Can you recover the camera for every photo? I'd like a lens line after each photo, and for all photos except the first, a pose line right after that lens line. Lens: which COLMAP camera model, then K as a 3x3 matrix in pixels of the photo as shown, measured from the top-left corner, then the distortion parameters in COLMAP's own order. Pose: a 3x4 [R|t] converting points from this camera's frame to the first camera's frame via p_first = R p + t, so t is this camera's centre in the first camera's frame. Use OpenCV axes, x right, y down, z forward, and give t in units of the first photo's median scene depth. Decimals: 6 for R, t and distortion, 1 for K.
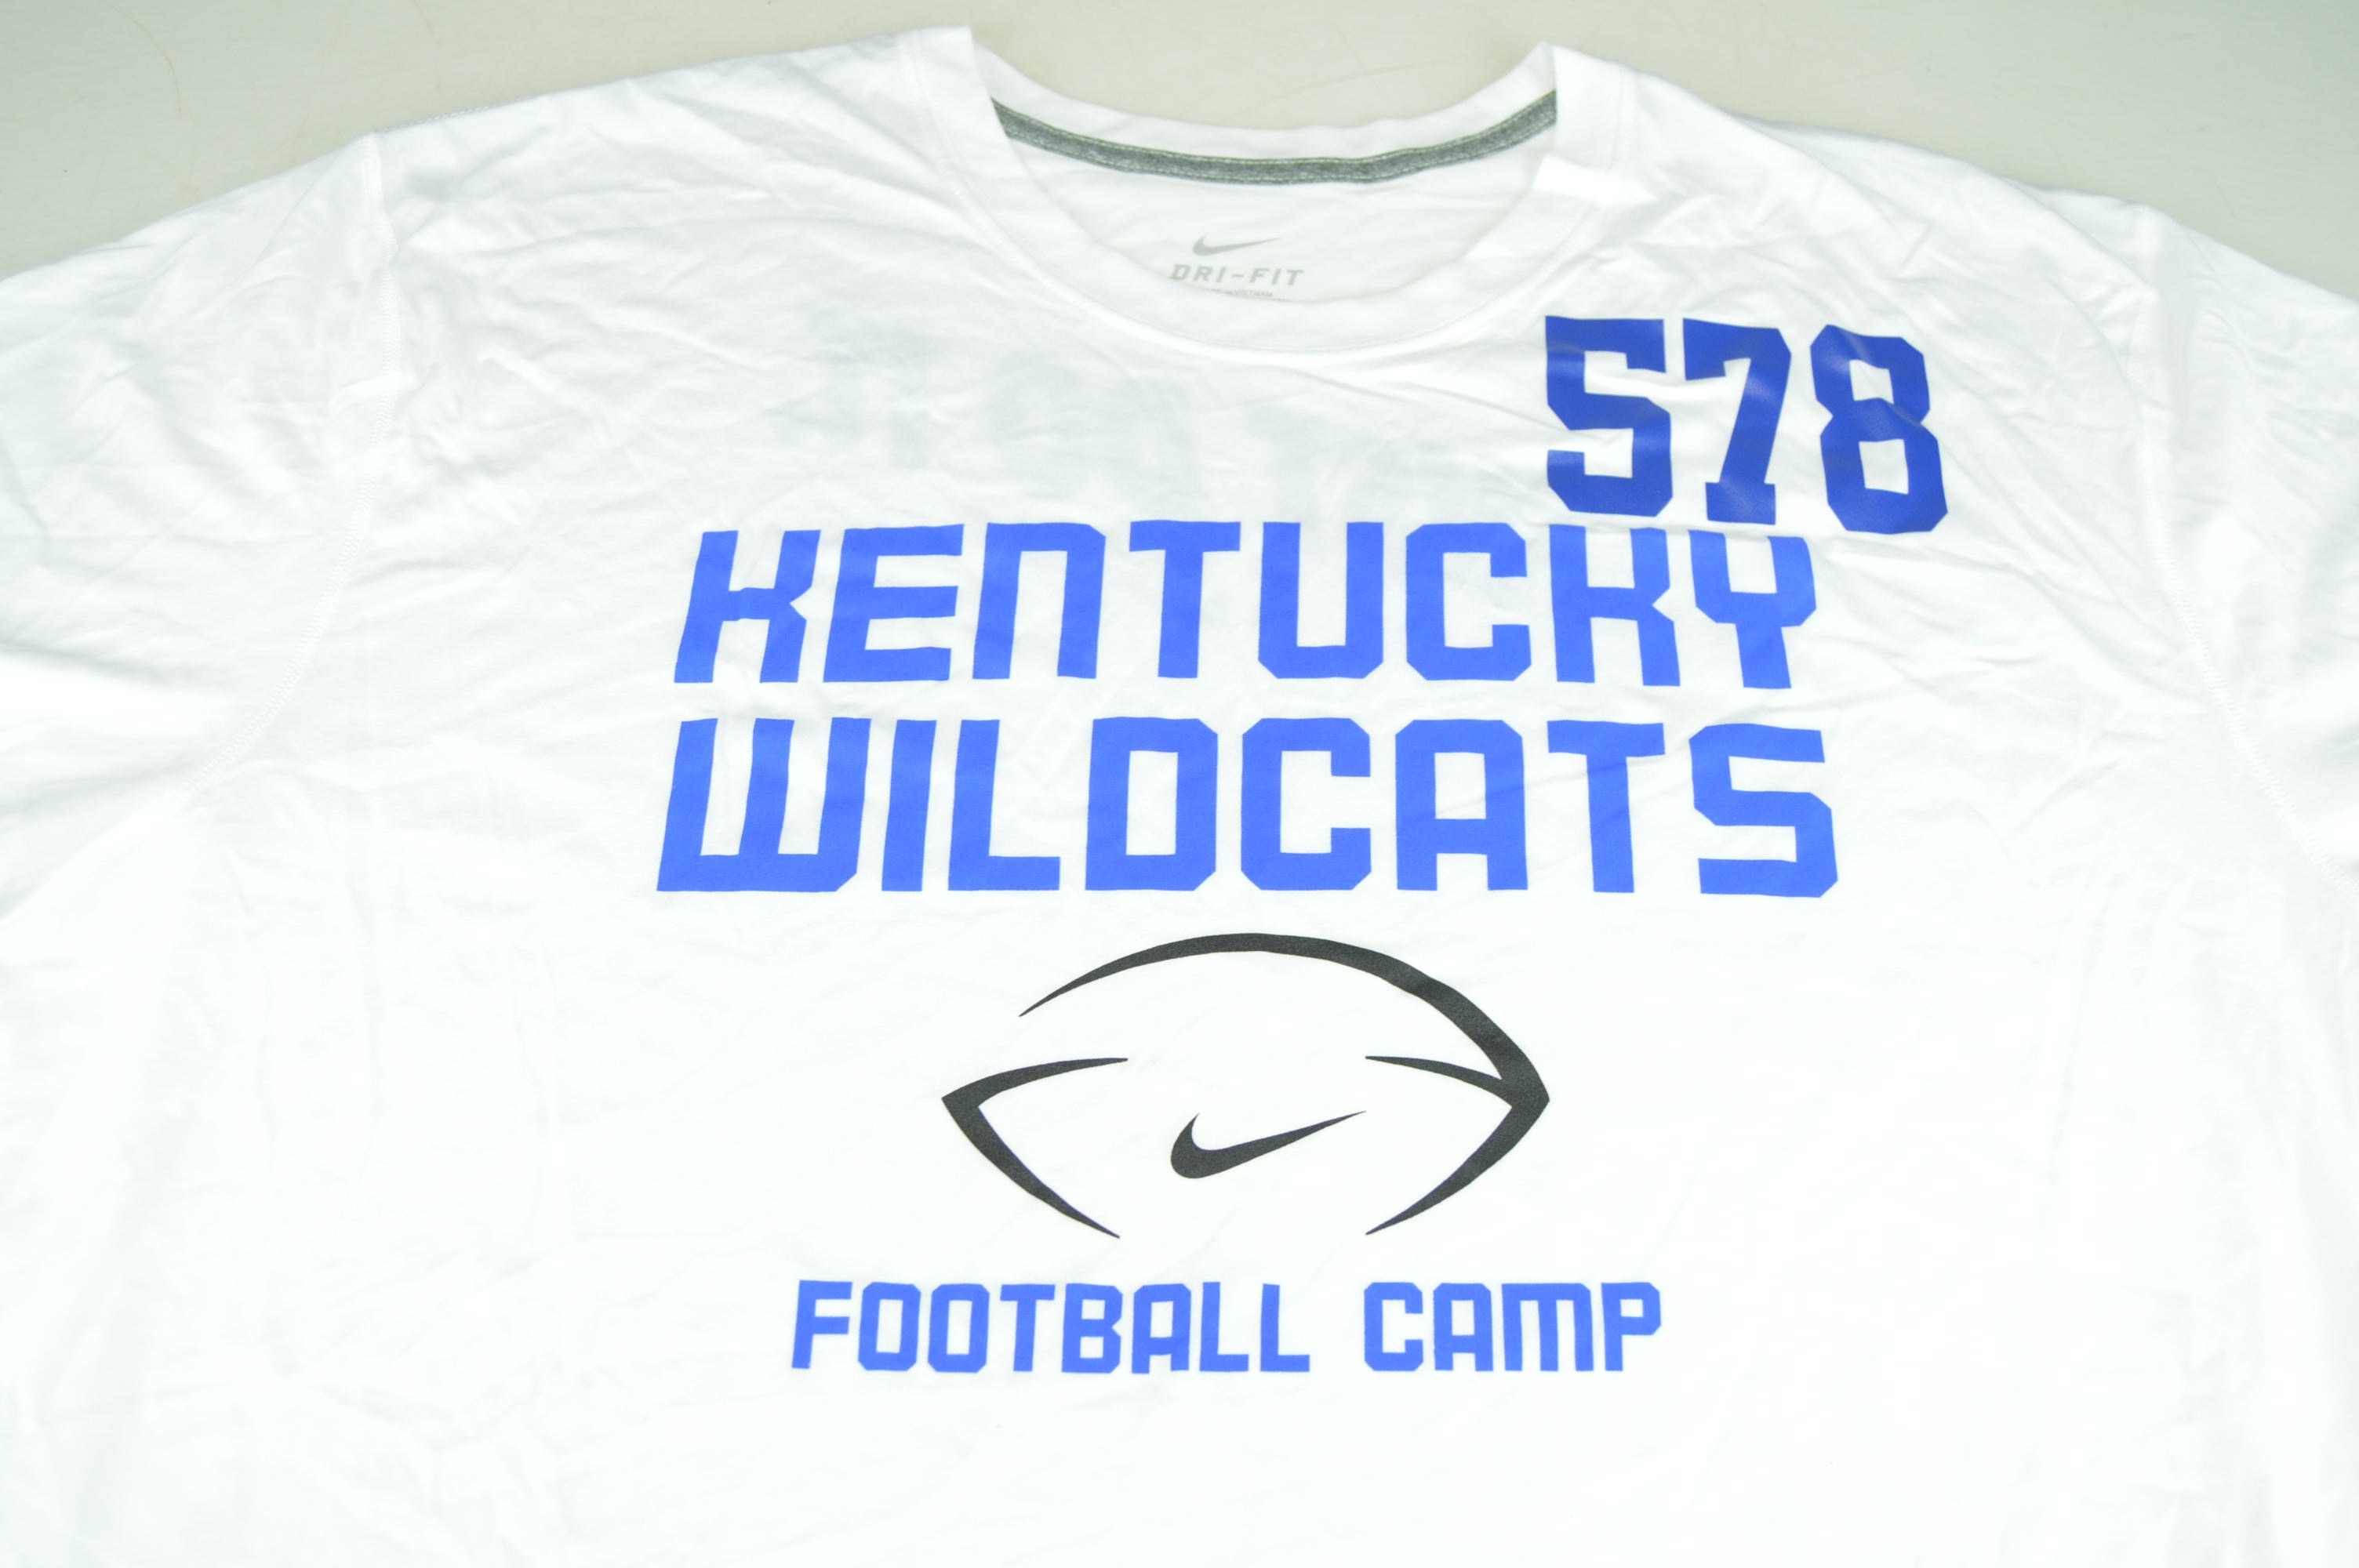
lens RADIAL K [[2308.6, 0, 1179.5], [0, 2308.6, 784.0], [0, 0, 1]] dist [-0.000574, -0.000659]
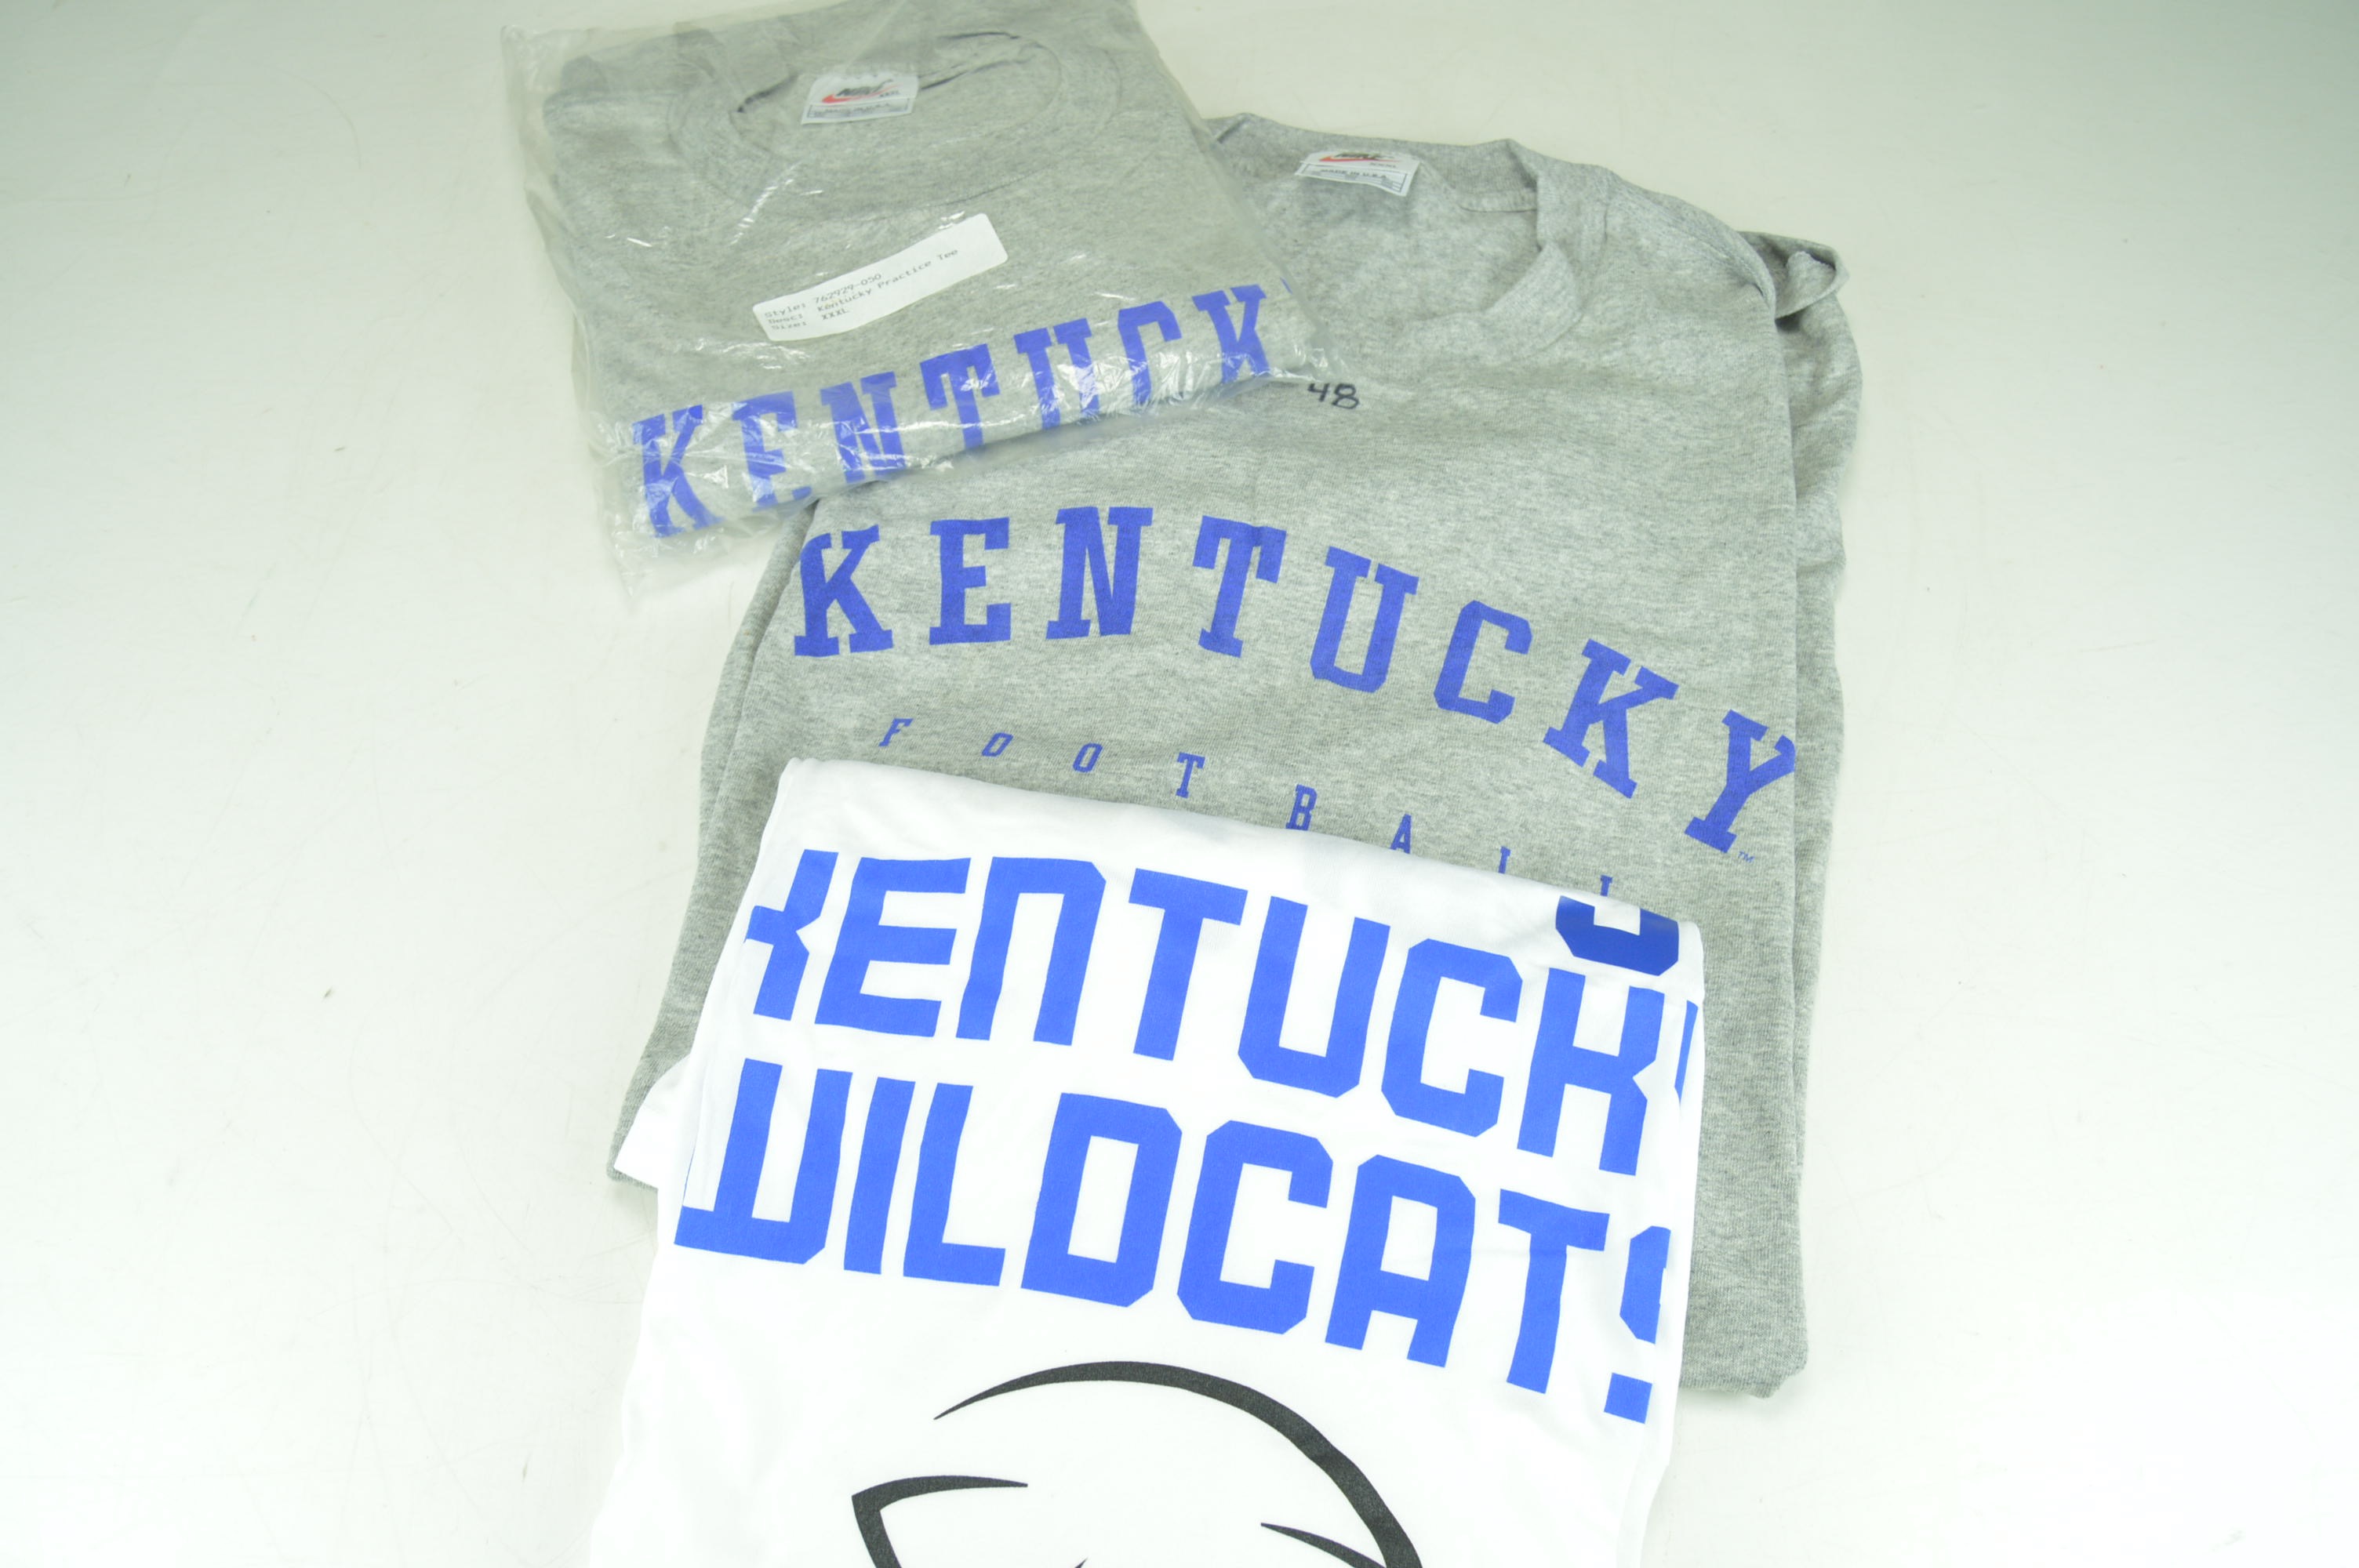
lens RADIAL K [[1377.9, 0, 1235.5], [0, 1377.9, 782.6], [0, 0, 1]] dist [0.083543, 0.000237]
pose [[0.982702, 0.185181, 0.002098, 0.010051], [-0.173103, 0.922516, -0.344962, 0.040444], [-0.065816, 0.338632, 0.938614, 0.383330]]
